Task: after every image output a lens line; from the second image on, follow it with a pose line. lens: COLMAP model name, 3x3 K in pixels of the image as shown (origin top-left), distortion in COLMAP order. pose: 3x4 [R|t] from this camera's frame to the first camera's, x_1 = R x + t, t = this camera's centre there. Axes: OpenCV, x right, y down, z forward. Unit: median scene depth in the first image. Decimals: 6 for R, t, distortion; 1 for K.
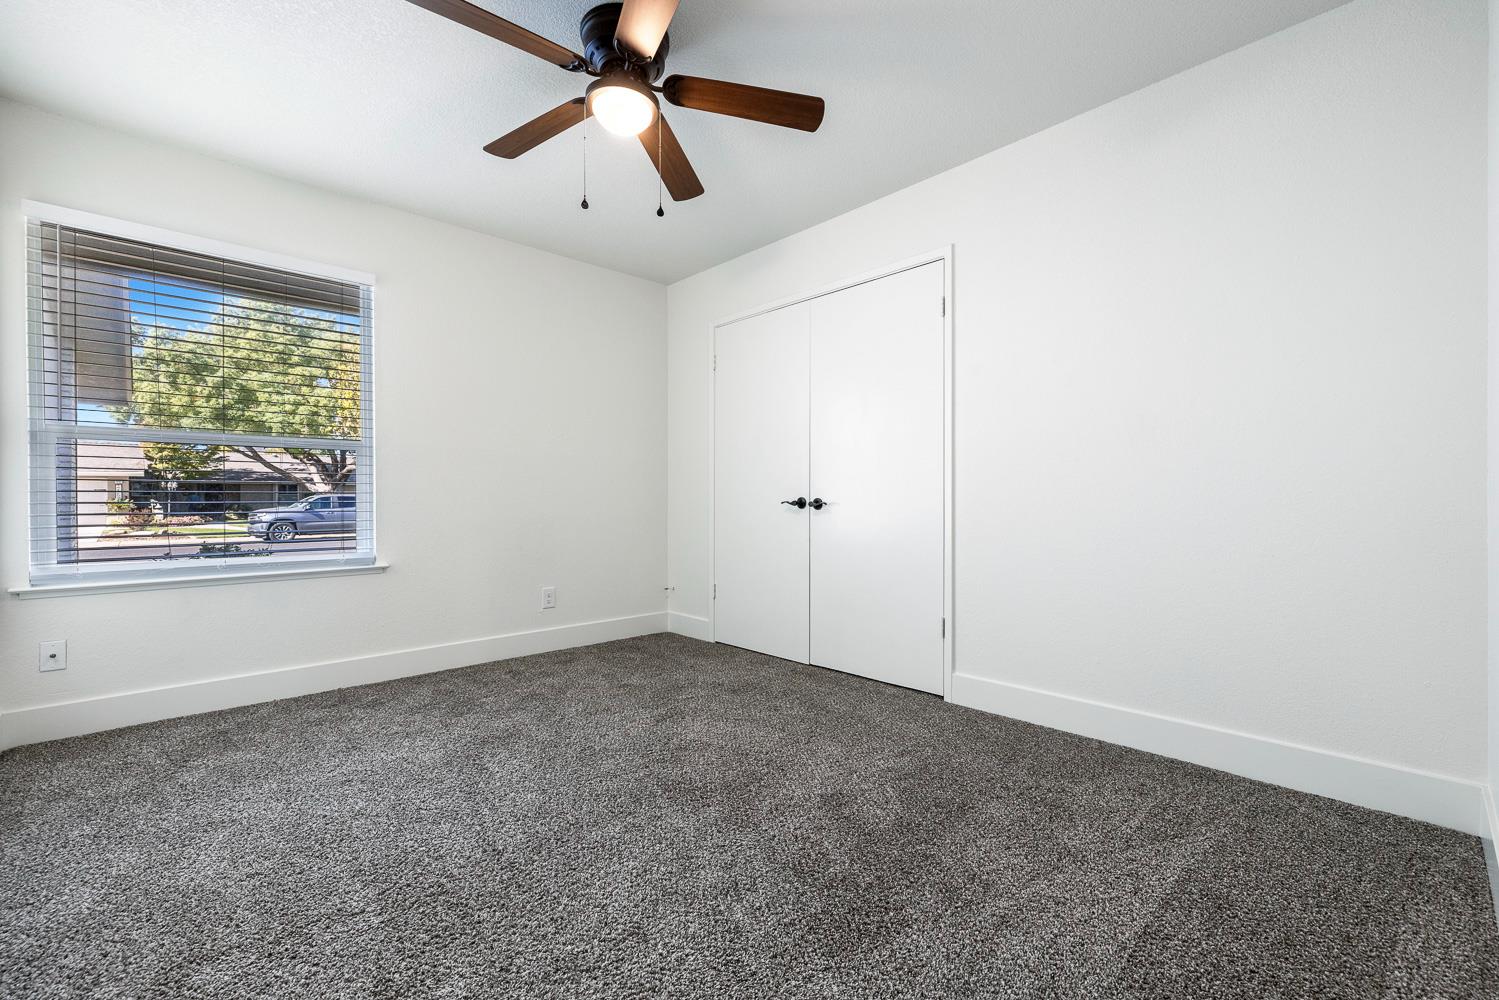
lens RADIAL K [[631.7, 0, 750.4], [0, 631.7, 494.6], [0, 0, 1]] dist [0.000991, 0.000154]
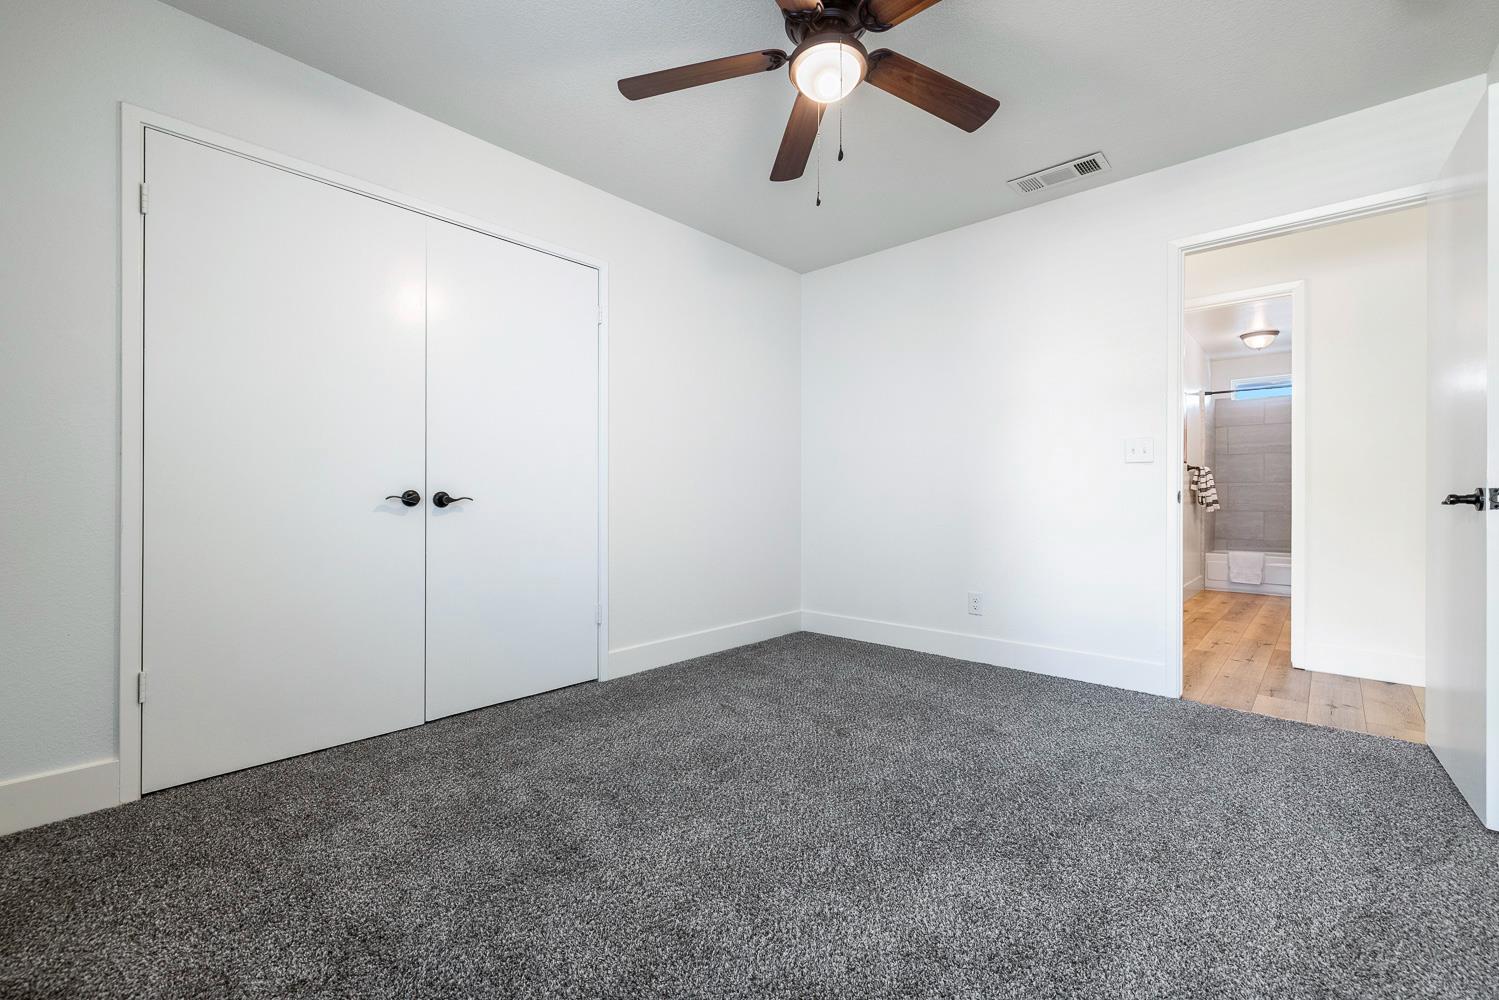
lens RADIAL K [[631.7, 0, 750.4], [0, 631.7, 494.6], [0, 0, 1]] dist [0.000991, 0.000154]
pose [[-0.061257, 0.000734, 0.998122, -0.735933], [-0.010419, 0.999945, -0.001374, 0.006947], [-0.998068, -0.010483, -0.061246, 0.769599]]
